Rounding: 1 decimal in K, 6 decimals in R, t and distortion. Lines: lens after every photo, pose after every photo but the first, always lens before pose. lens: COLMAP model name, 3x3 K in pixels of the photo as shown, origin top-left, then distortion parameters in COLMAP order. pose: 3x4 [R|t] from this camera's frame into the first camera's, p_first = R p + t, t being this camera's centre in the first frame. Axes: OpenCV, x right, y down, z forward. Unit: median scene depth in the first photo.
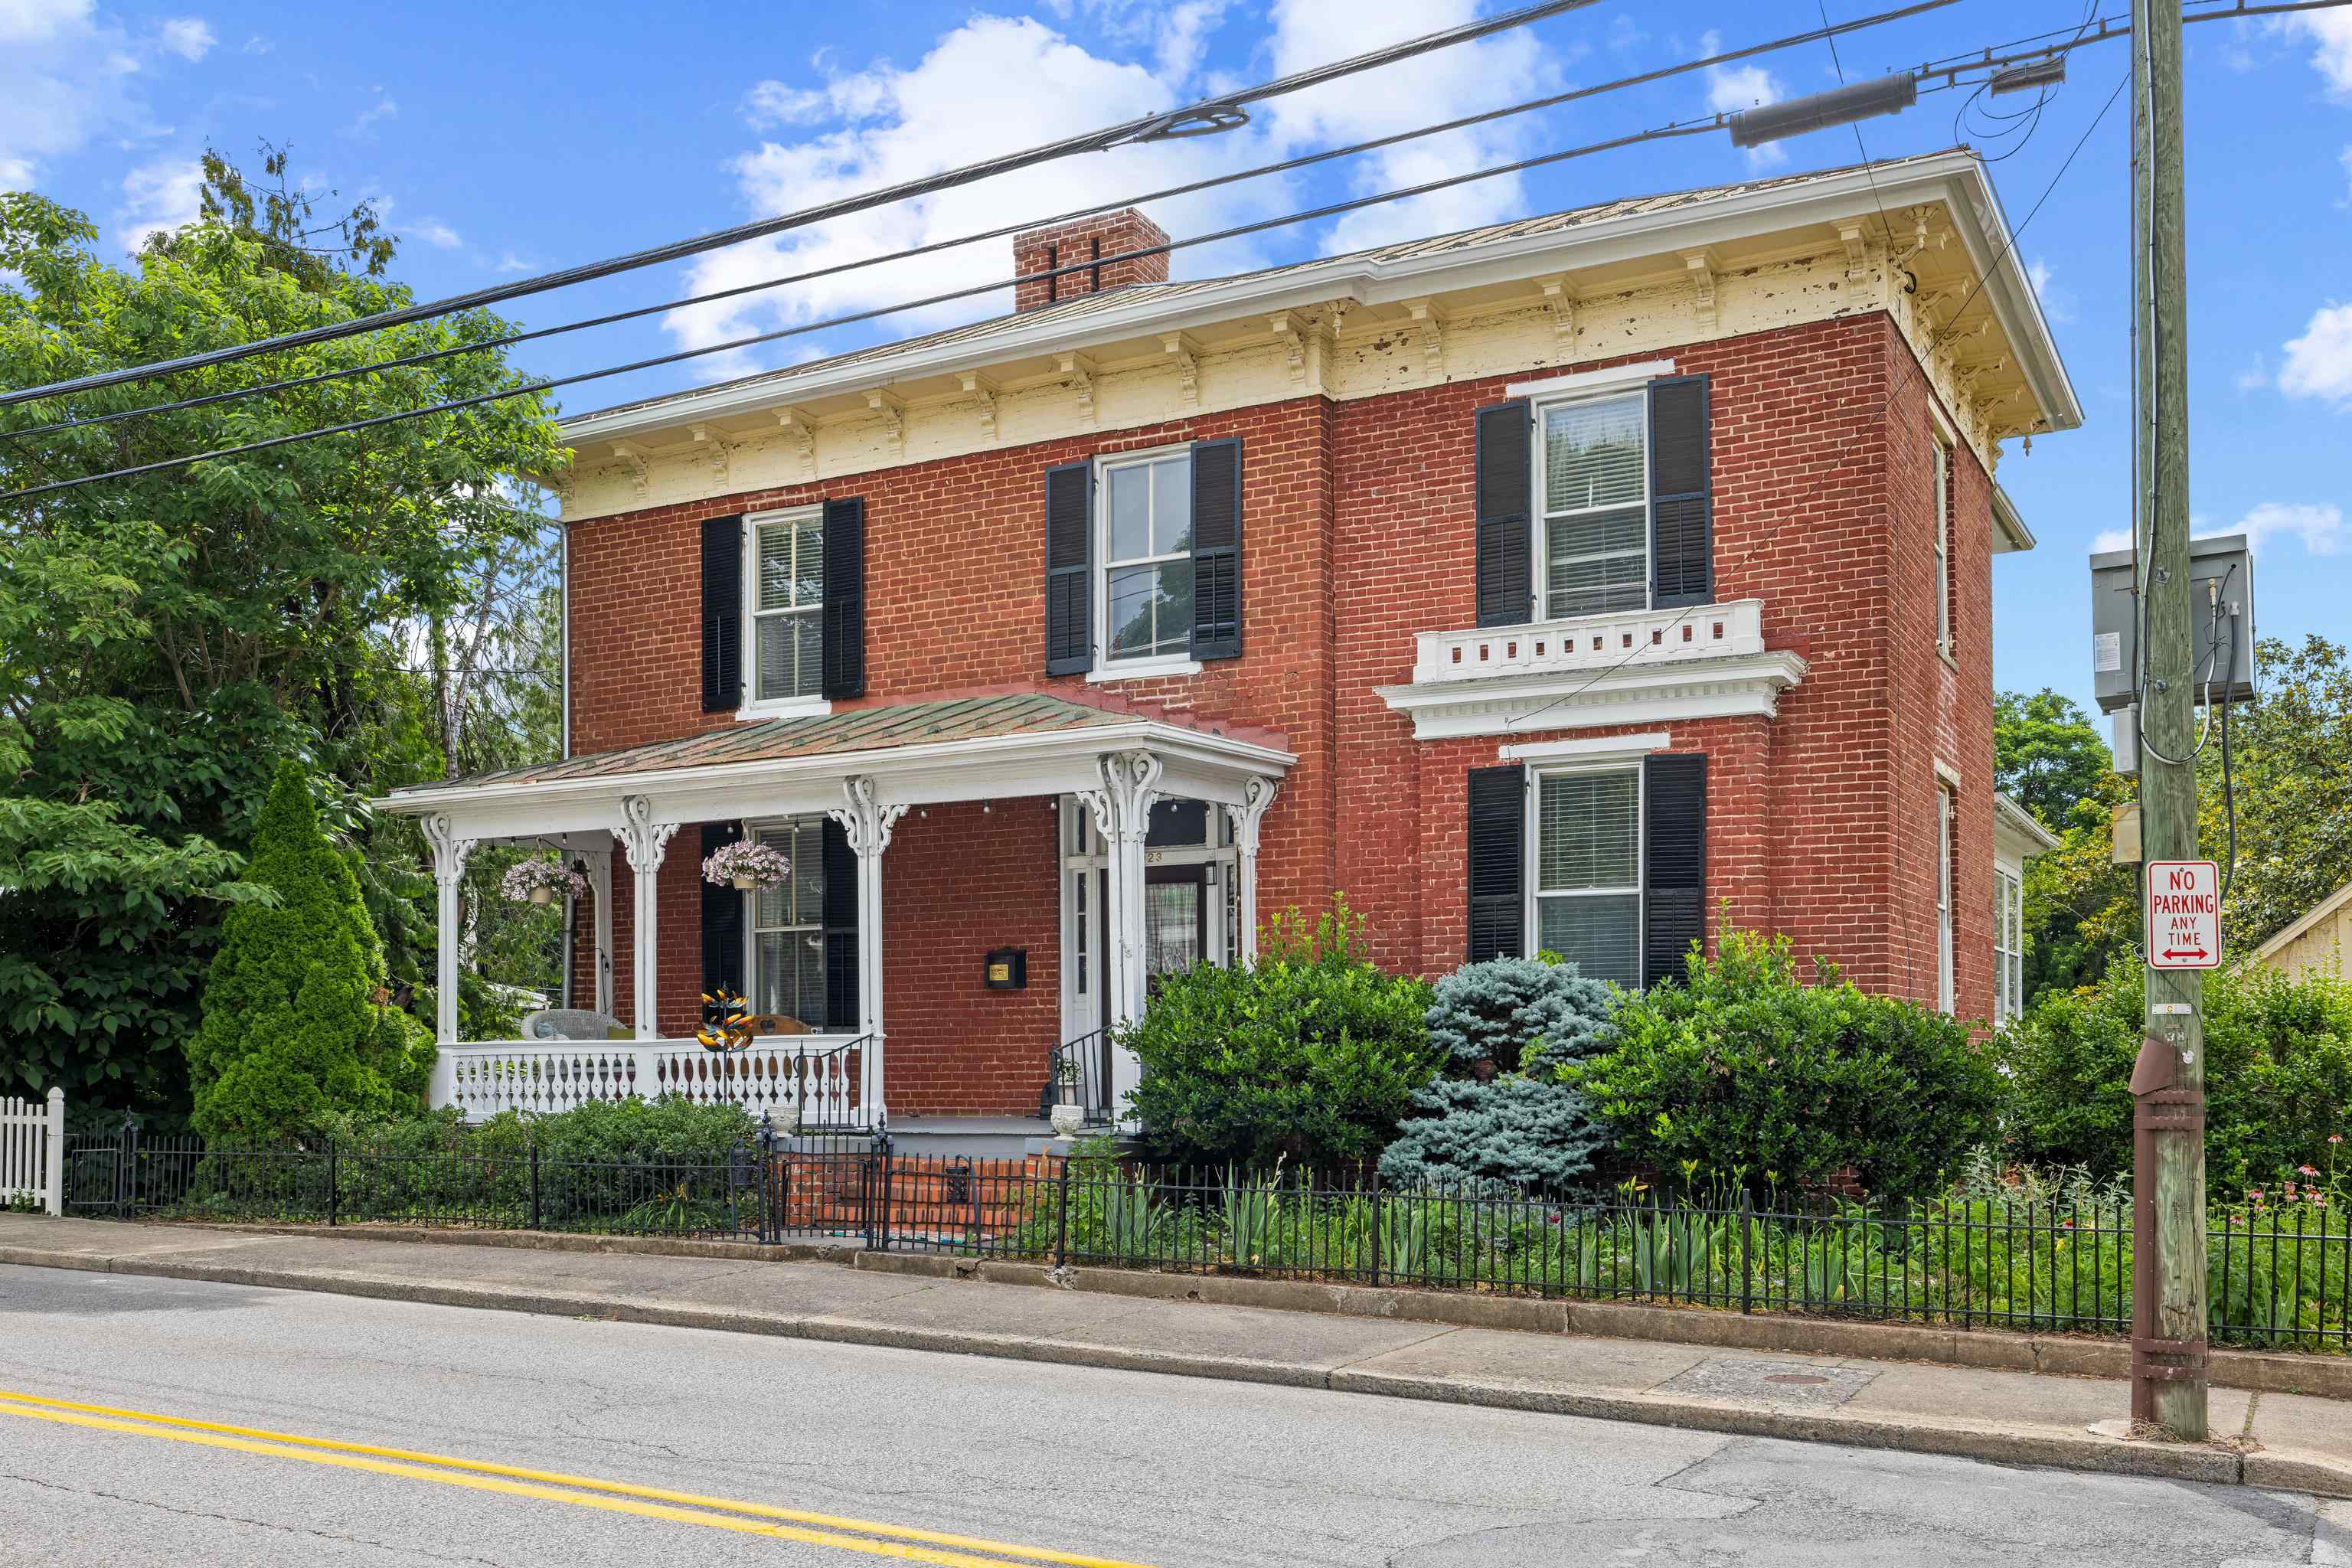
lens RADIAL K [[2243.3, 0, 1169.9], [0, 2243.3, 1127.1], [0, 0, 1]] dist [0.004027, -0.005266]
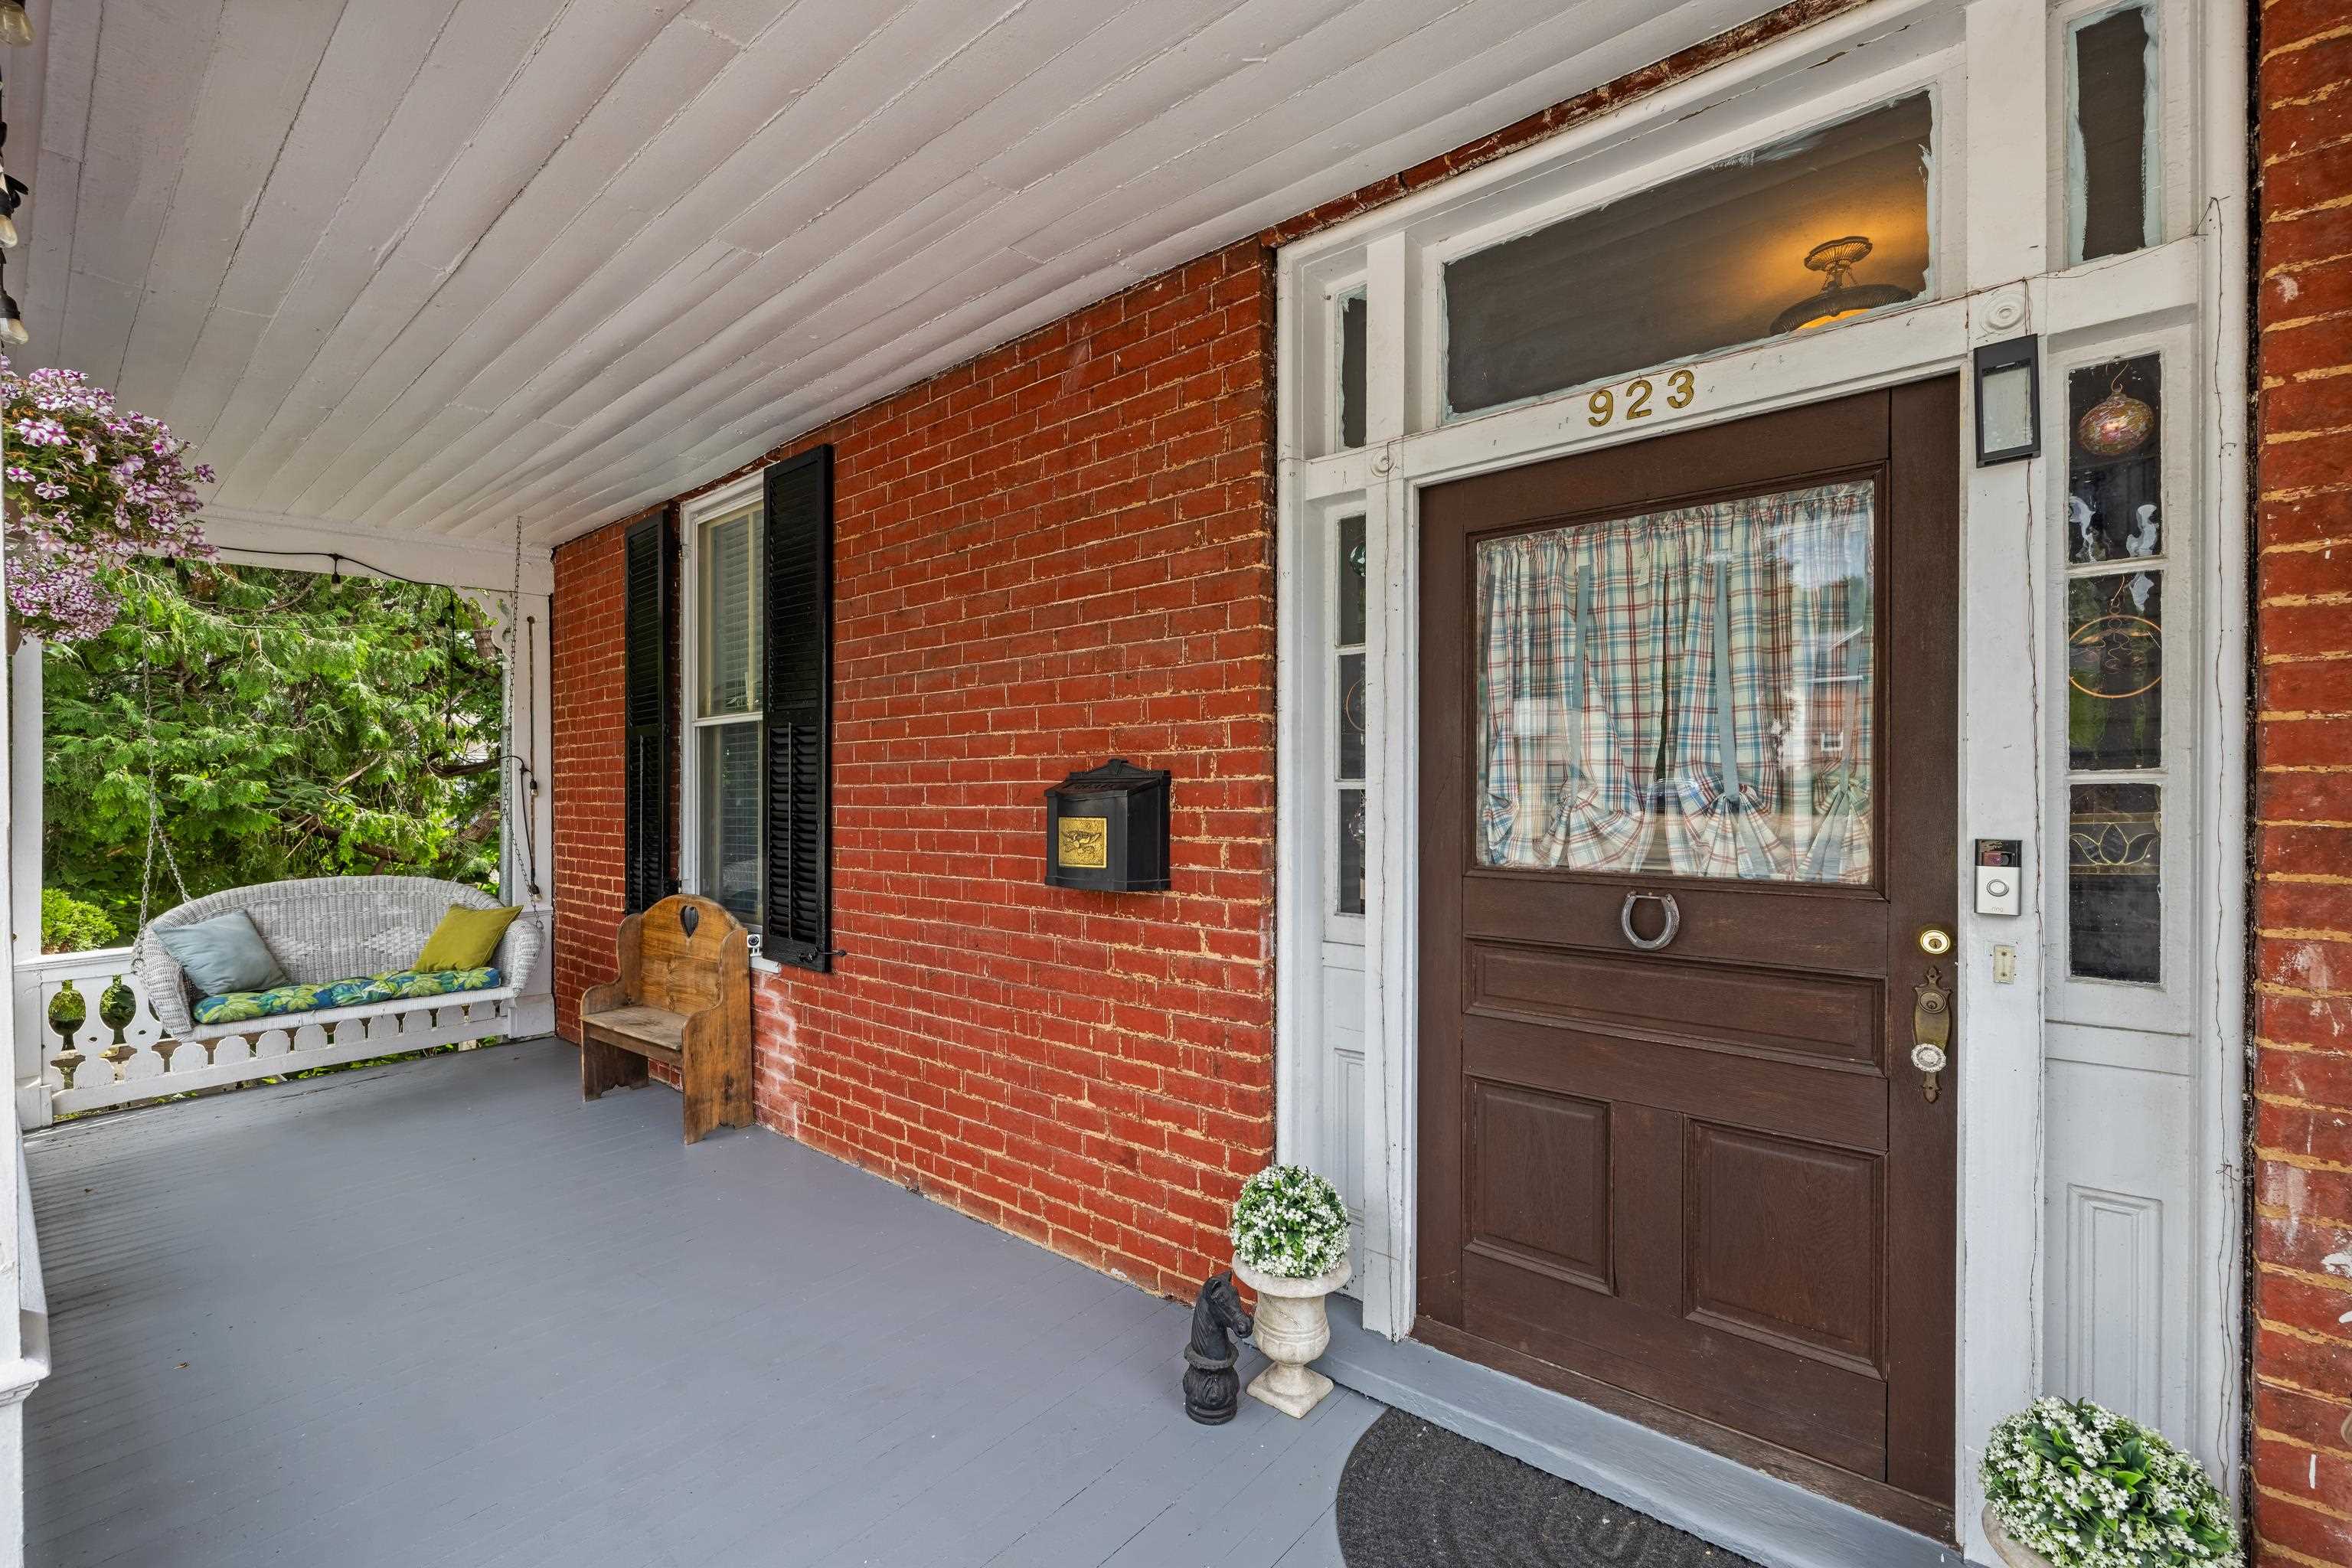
lens RADIAL K [[1012.2, 0, 1170.6], [0, 1012.2, 802.3], [0, 0, 1]] dist [0.001599, -0.000123]
pose [[0.979765, 0.005121, -0.200085, -0.038789], [-0.008461, 0.999839, -0.015842, -0.078454], [0.199972, 0.017214, 0.979650, 0.935095]]
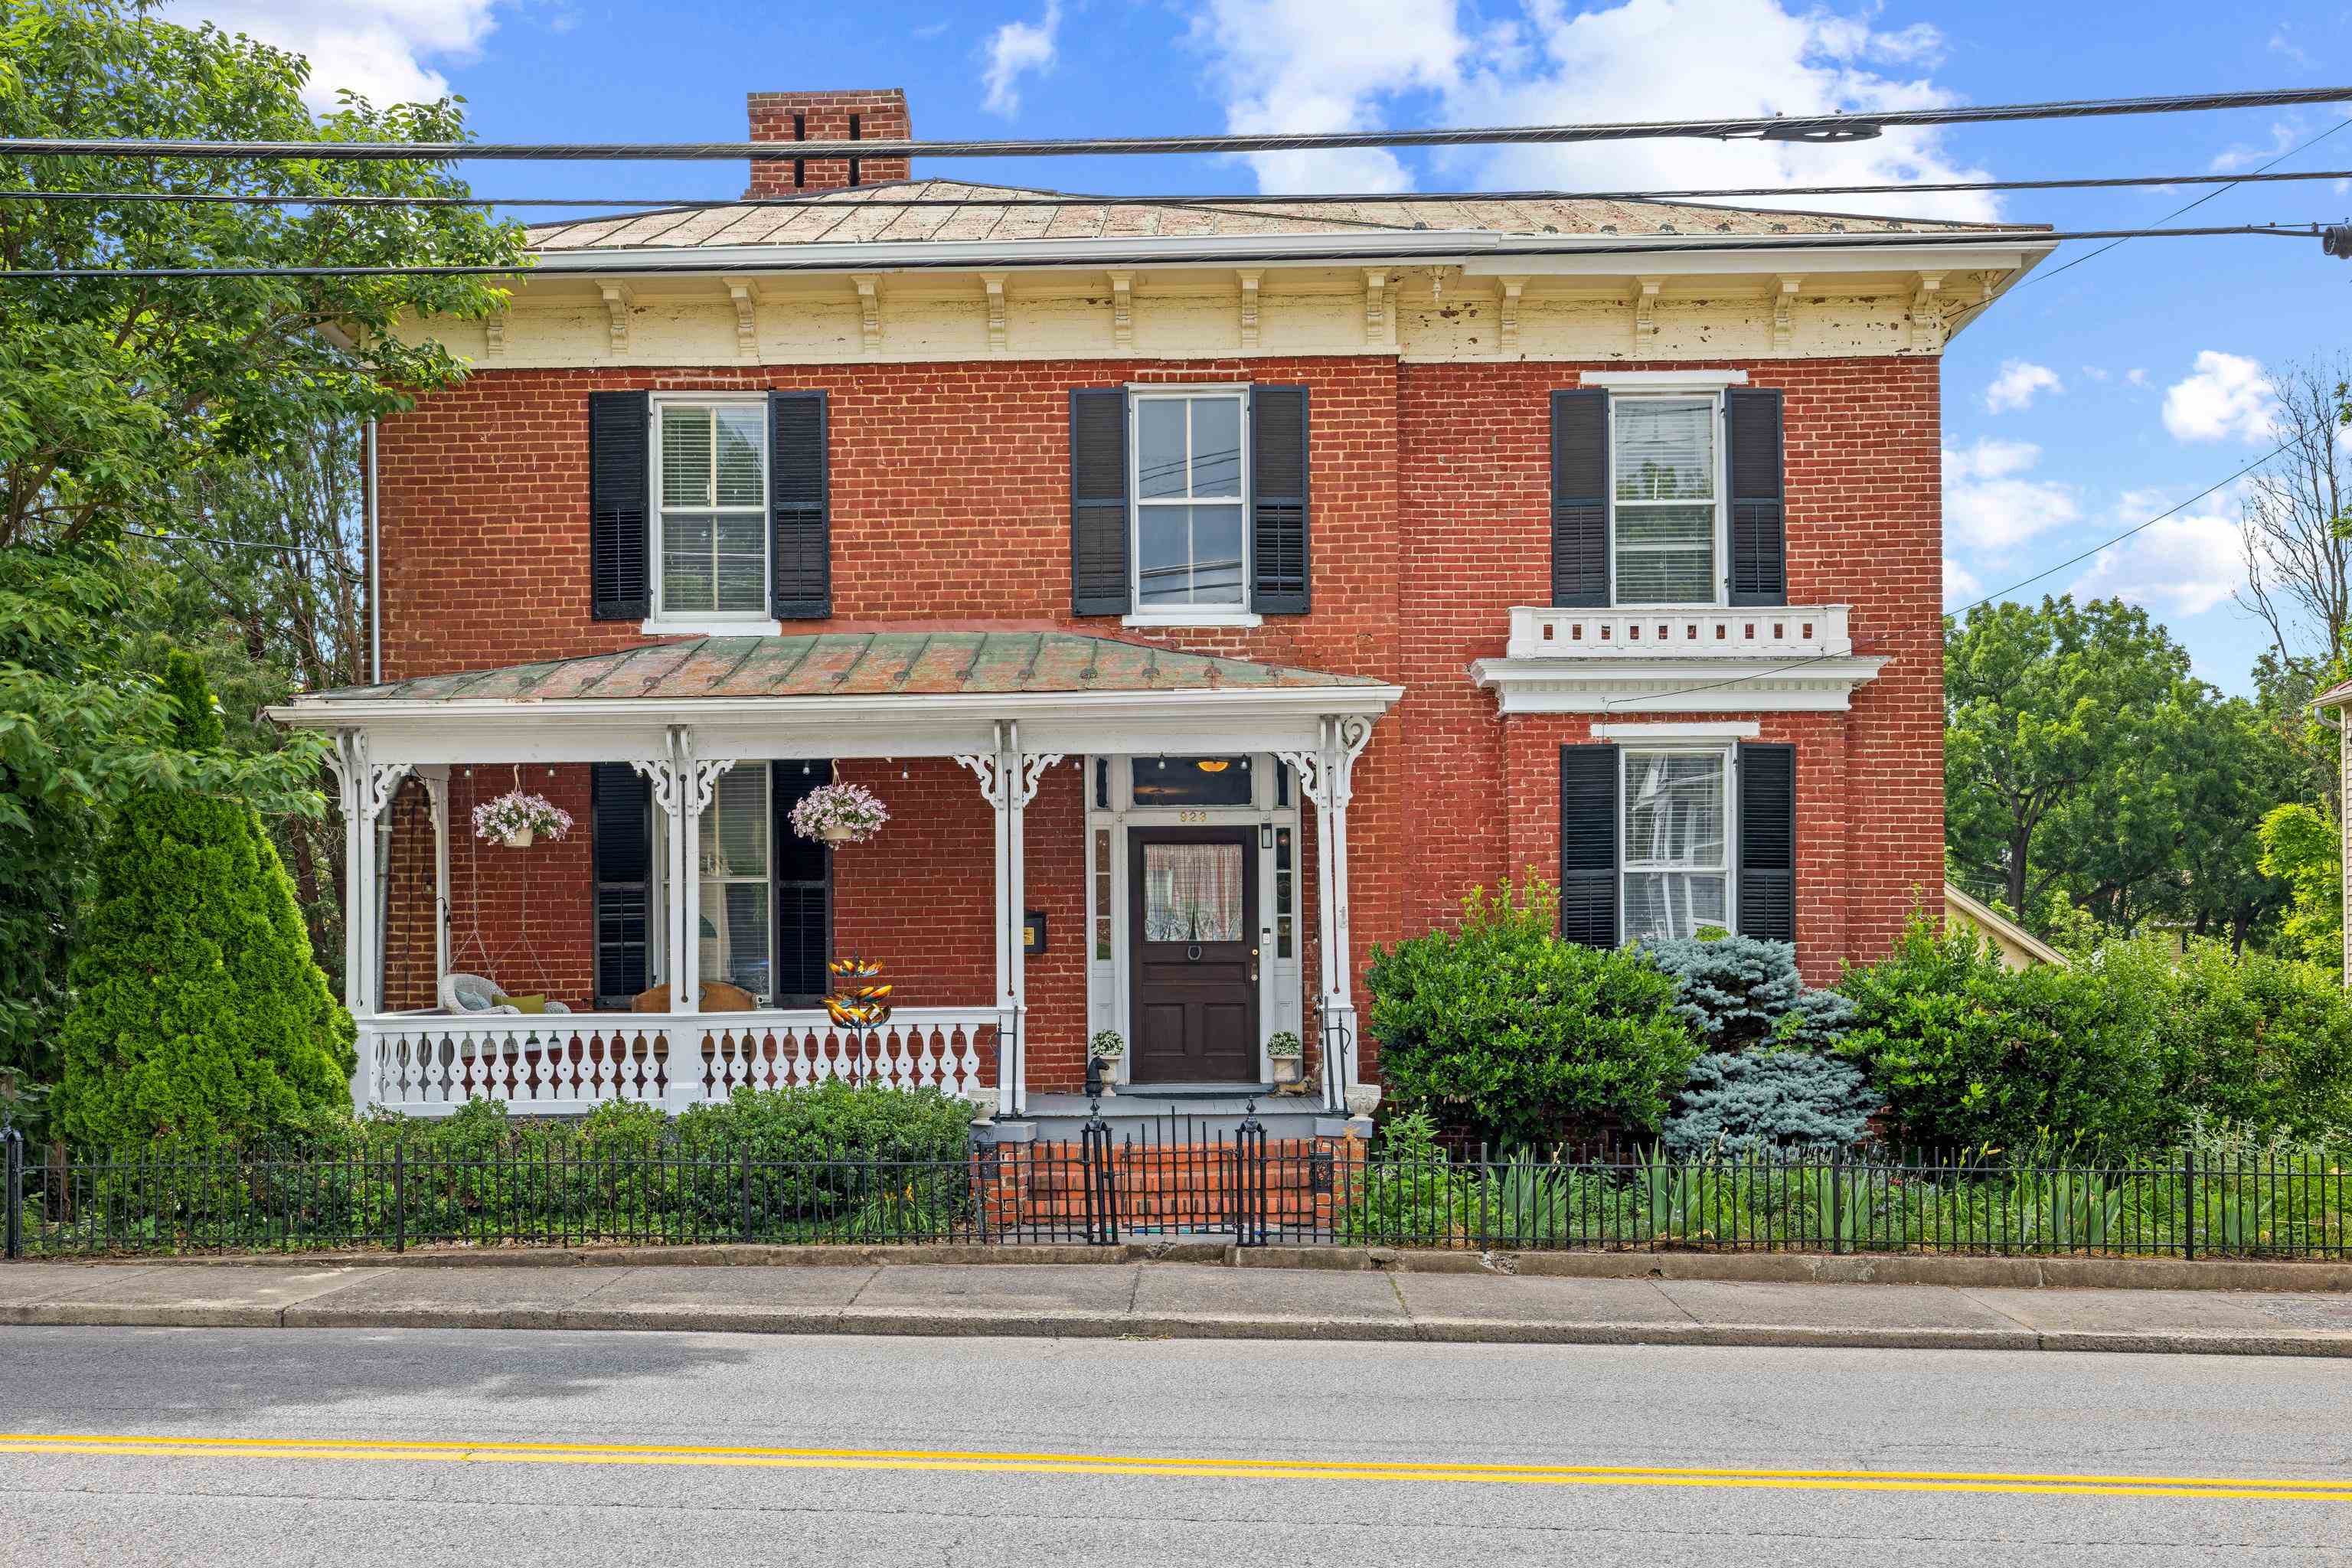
lens RADIAL K [[2428.7, 0, 1188.5], [0, 2428.7, 1078.1], [0, 0, 1]] dist [-0.003437, 0.003599]
pose [[0.876329, -0.018462, 0.481359, -0.534145], [0.017781, 0.999824, 0.005975, -0.017393], [-0.481384, 0.003323, 0.876503, 0.112597]]
